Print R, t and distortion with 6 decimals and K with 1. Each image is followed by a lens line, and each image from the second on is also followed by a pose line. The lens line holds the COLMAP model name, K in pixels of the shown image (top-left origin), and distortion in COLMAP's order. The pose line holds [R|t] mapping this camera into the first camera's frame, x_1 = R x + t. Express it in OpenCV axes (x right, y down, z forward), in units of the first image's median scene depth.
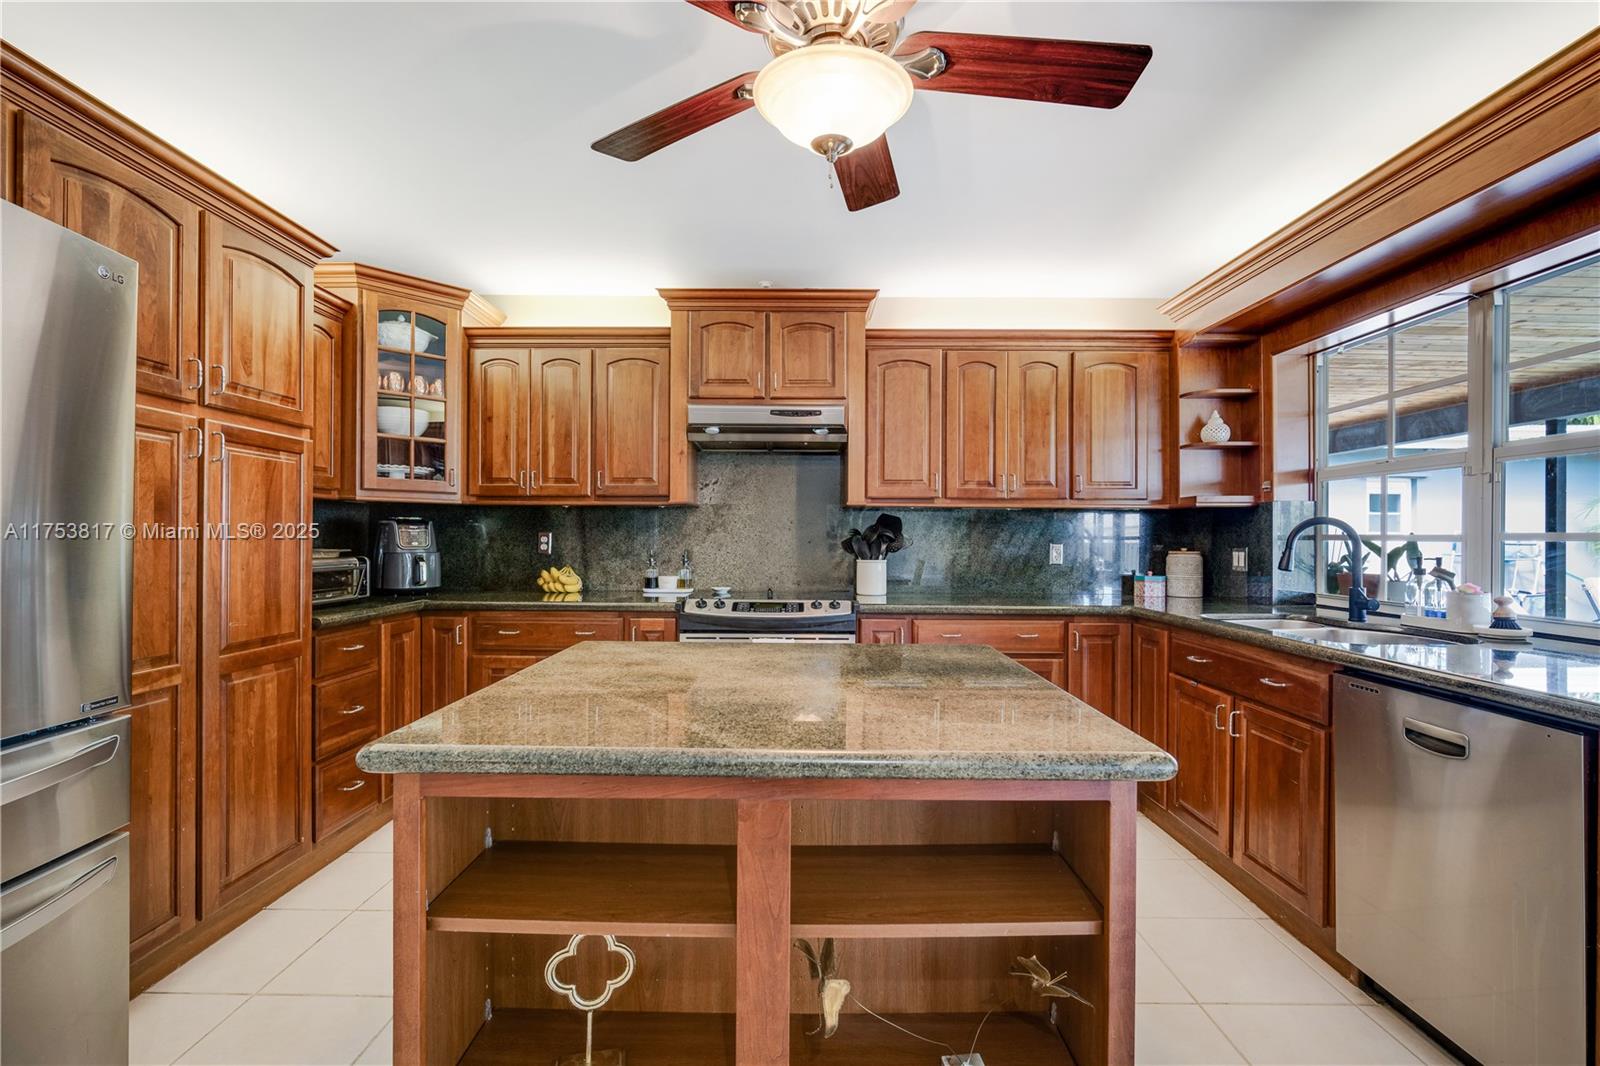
lens RADIAL K [[701.1, 0, 801.7], [0, 701.1, 536.9], [0, 0, 1]] dist [-0.009894, 0.002446]
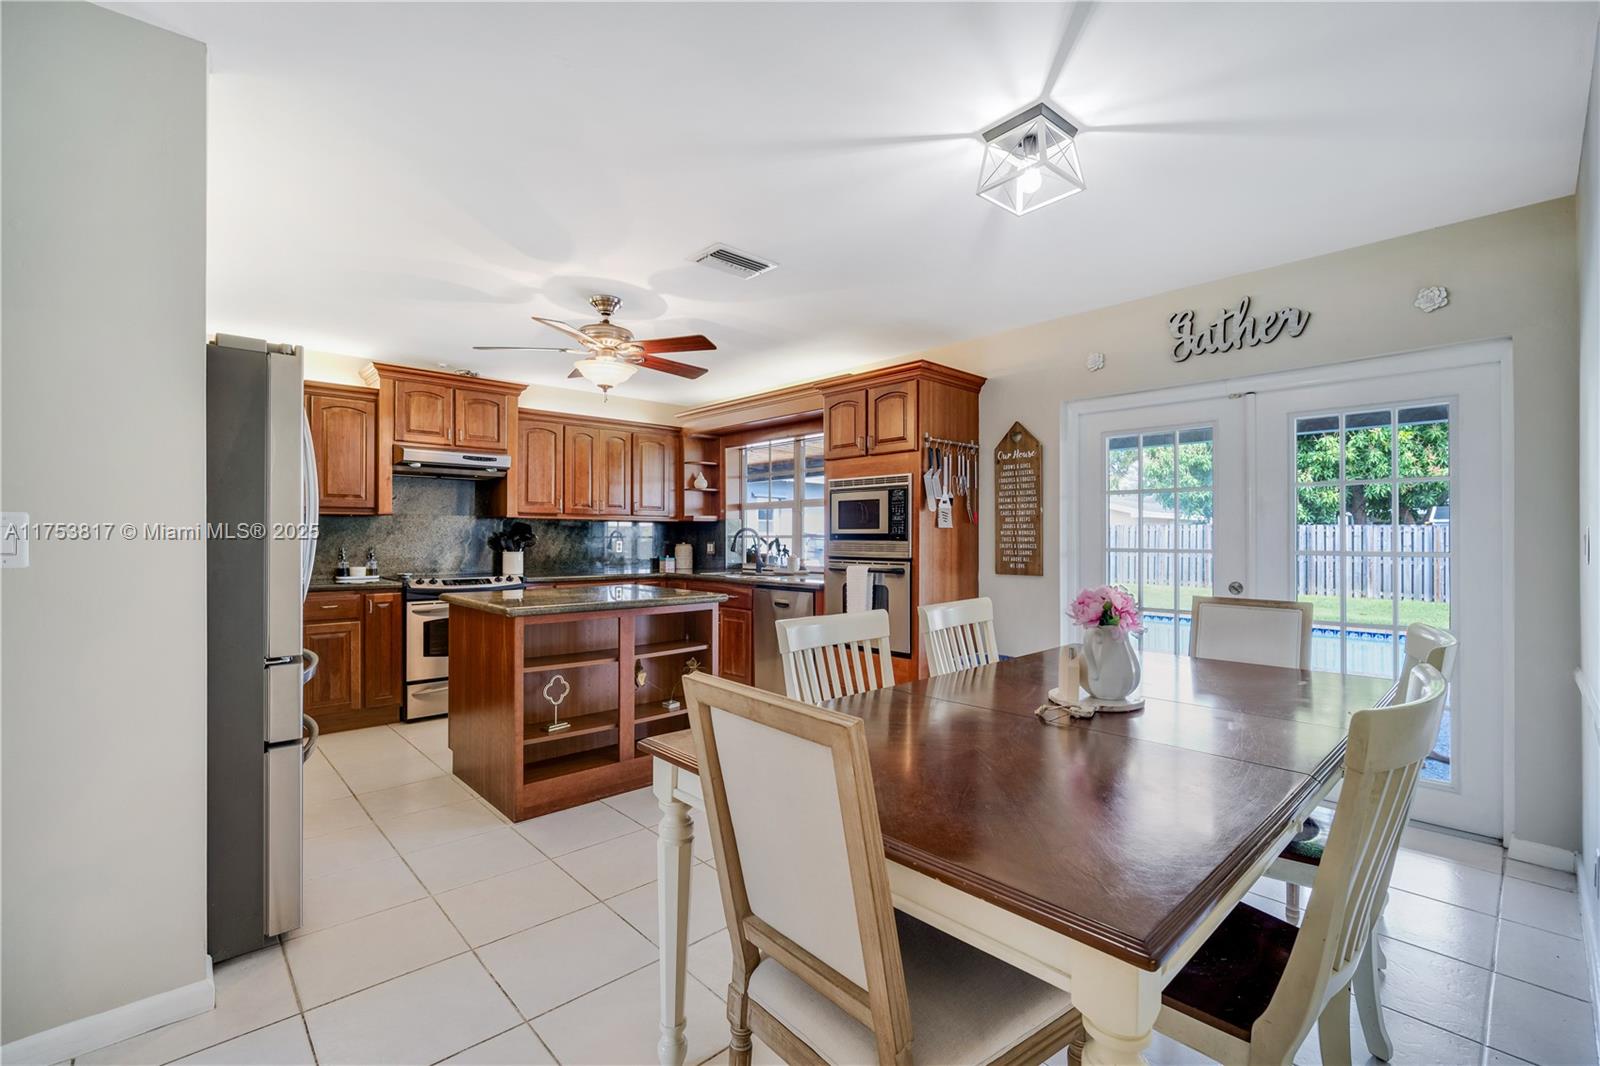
lens RADIAL K [[701.1, 0, 802.8], [0, 701.1, 535.0], [0, 0, 1]] dist [-0.009894, 0.002446]
pose [[0.730334, -0.001929, 0.683087, -0.531643], [0.002617, 0.999997, 0.000026, -0.003241], [-0.683085, 0.001768, 0.730337, -0.619168]]
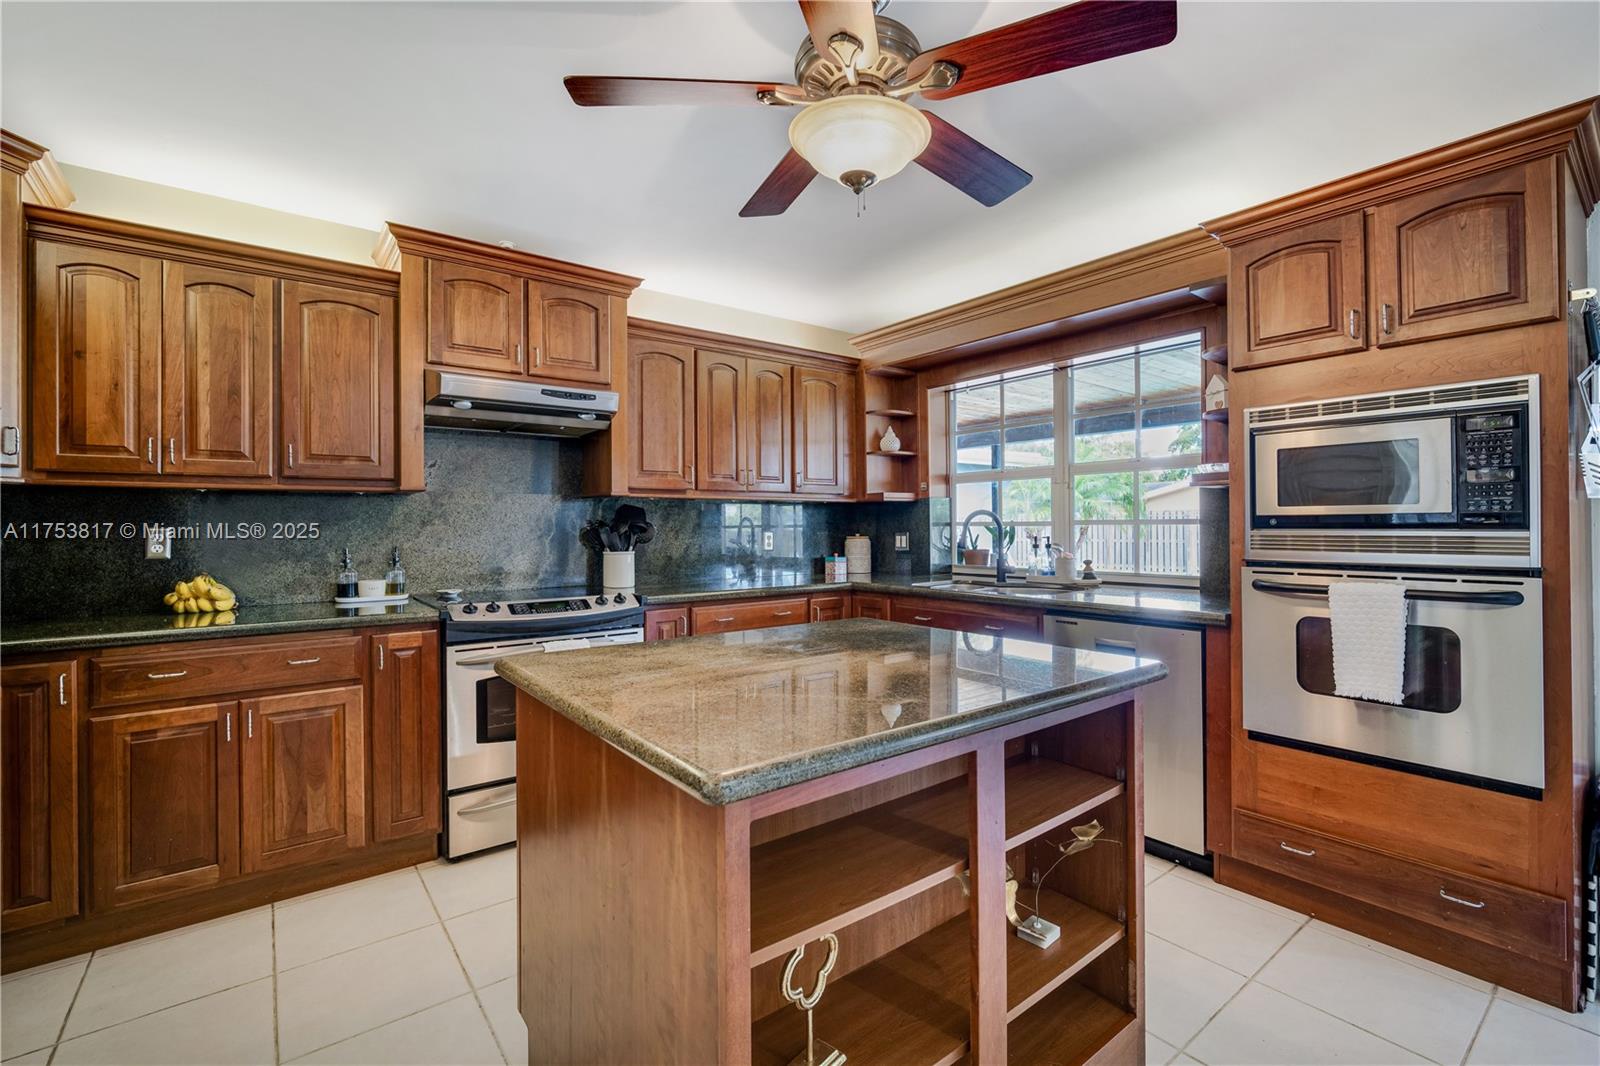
lens RADIAL K [[701.1, 0, 805.5], [0, 701.1, 522.6], [0, 0, 1]] dist [-0.009894, 0.002446]
pose [[0.787827, -0.008016, 0.615845, -0.320840], [0.011661, 0.999930, -0.001902, -0.002846], [-0.615787, 0.008680, 0.787865, 0.076934]]
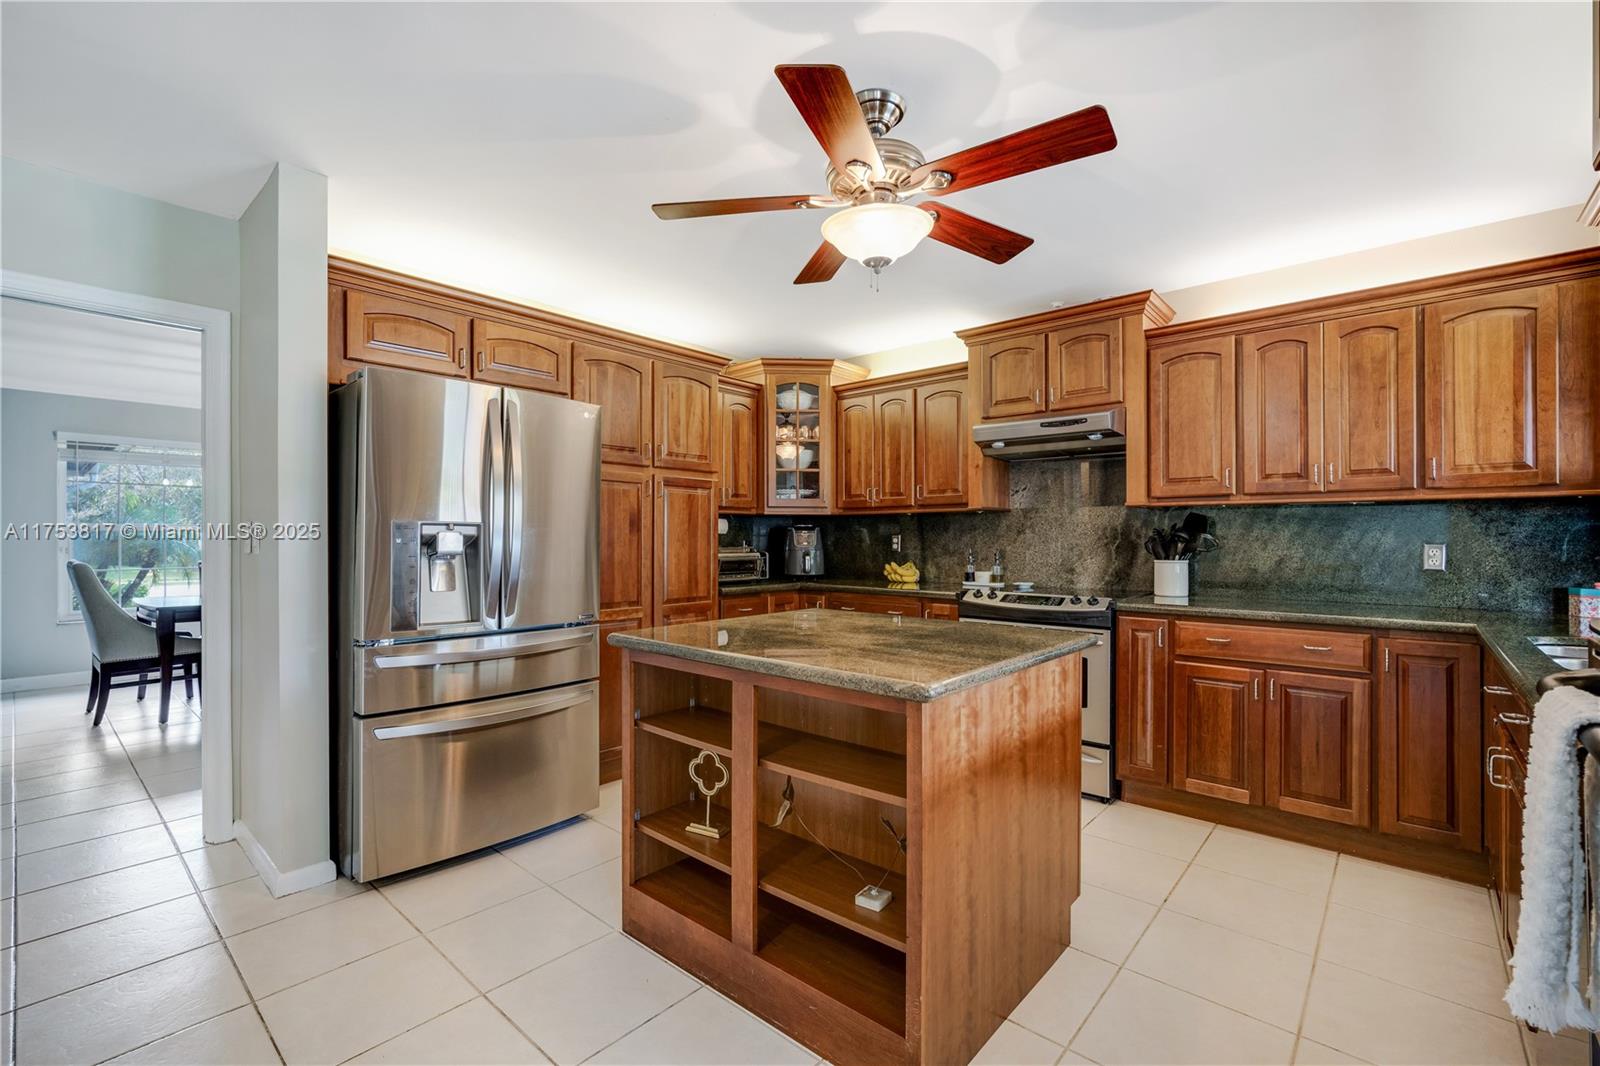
lens RADIAL K [[701.1, 0, 803.3], [0, 701.1, 536.0], [0, 0, 1]] dist [-0.009894, 0.002446]
pose [[0.752878, -0.006827, -0.658125, 0.385463], [0.003597, 0.999974, -0.006258, 0.003352], [0.658150, 0.002344, 0.752883, -0.077507]]
